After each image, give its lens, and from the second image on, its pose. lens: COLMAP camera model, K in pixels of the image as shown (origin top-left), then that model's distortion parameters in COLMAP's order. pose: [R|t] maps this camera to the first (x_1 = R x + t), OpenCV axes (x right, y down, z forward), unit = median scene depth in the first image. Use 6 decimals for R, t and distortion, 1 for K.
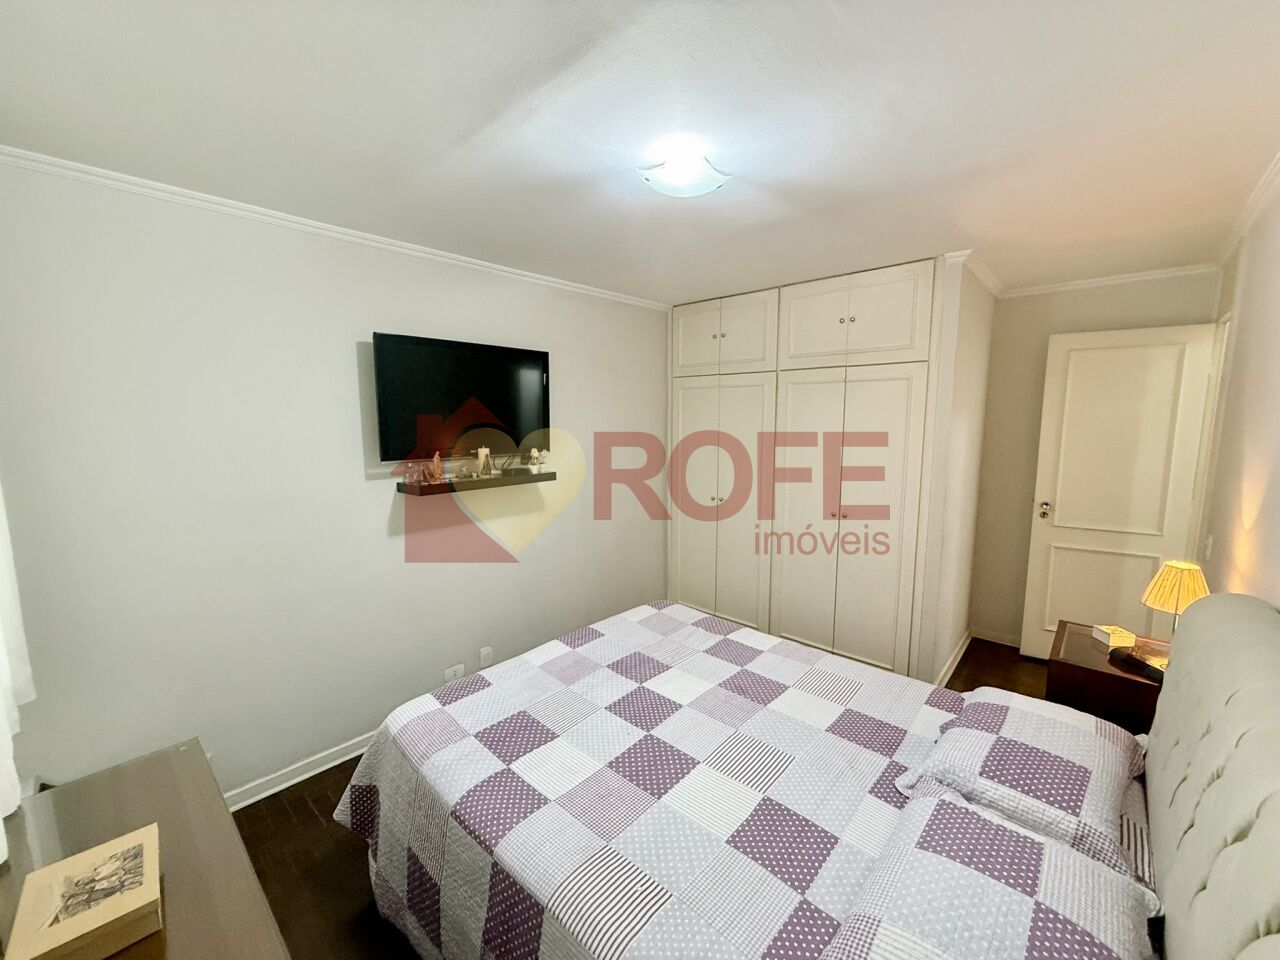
lens RADIAL K [[511.2, 0, 637.6], [0, 511.2, 481.2], [0, 0, 1]] dist [0.003373, -0.000054]
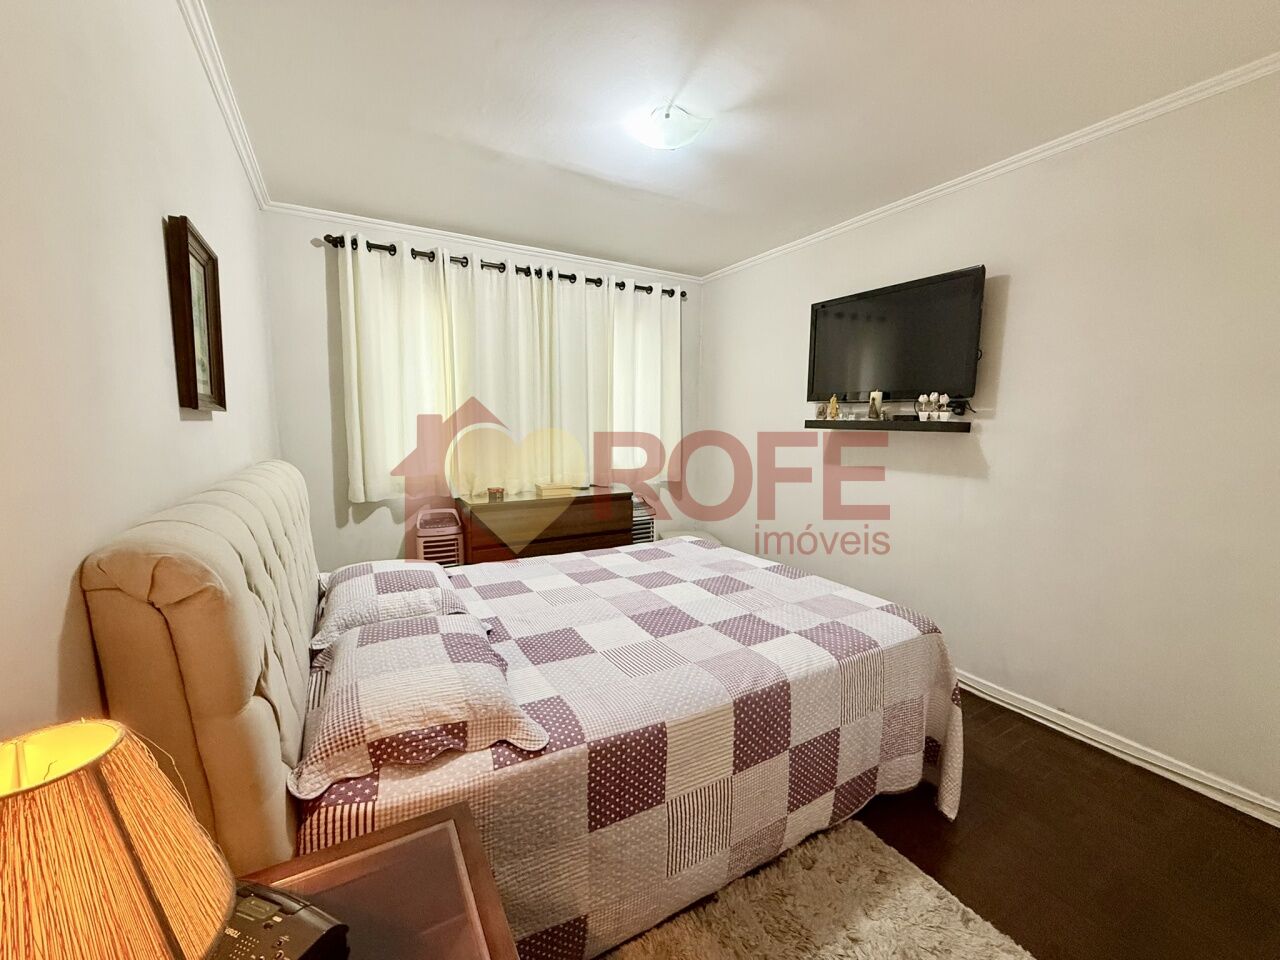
lens RADIAL K [[511.2, 0, 637.4], [0, 511.2, 478.9], [0, 0, 1]] dist [0.003373, -0.000054]
pose [[-0.300895, 0.106014, -0.947746, 0.969867], [-0.129769, 0.980006, 0.150822, 0.014984], [0.944787, 0.168370, -0.281122, 1.037016]]
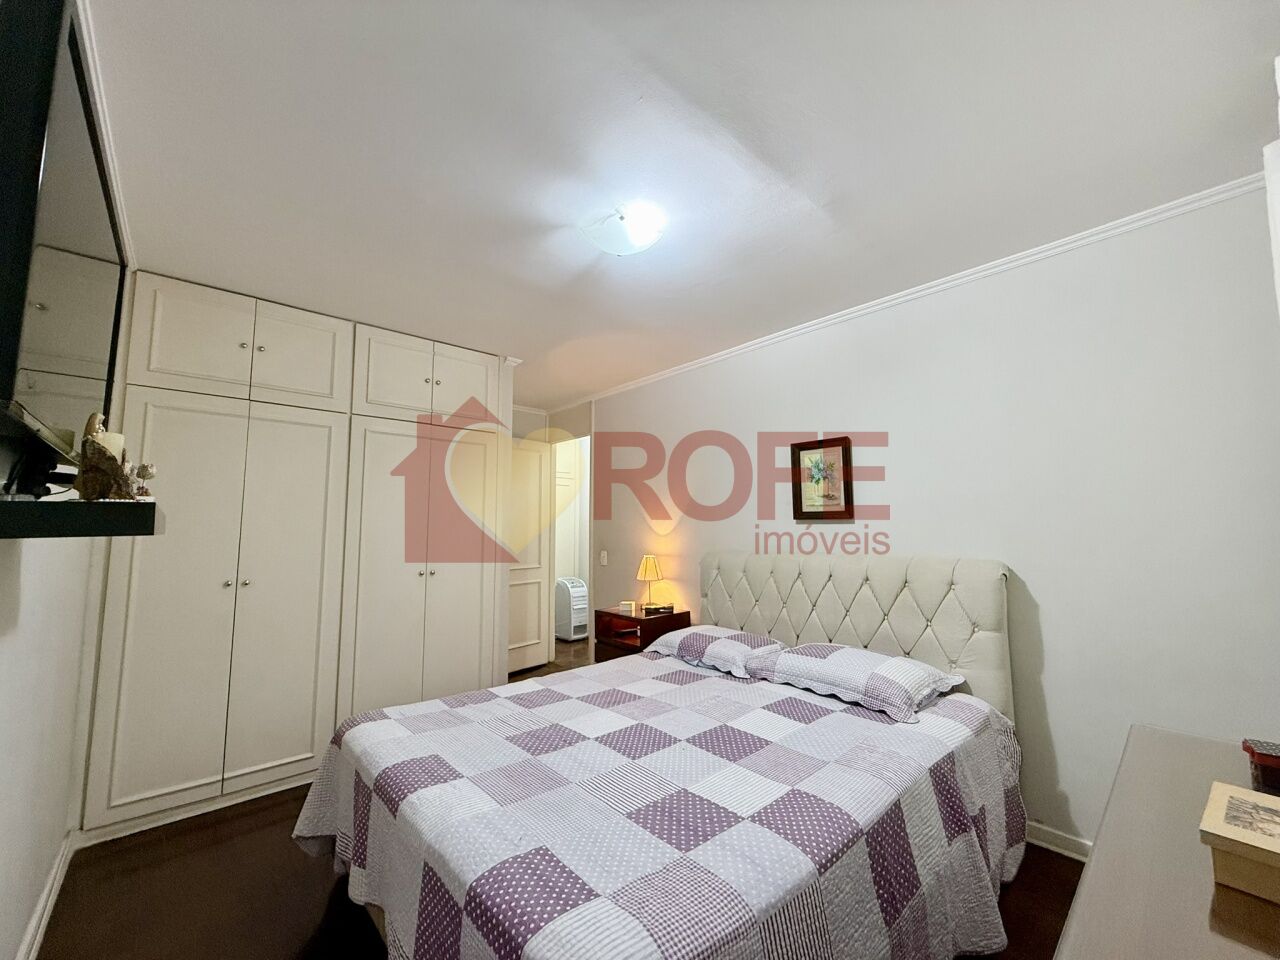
lens RADIAL K [[511.2, 0, 639.5], [0, 511.2, 476.7], [0, 0, 1]] dist [0.003373, -0.000054]
pose [[0.095266, 0.105344, 0.989862, -0.757343], [0.133871, 0.983996, -0.117604, 0.076441], [-0.986409, 0.143717, 0.079639, 0.703479]]
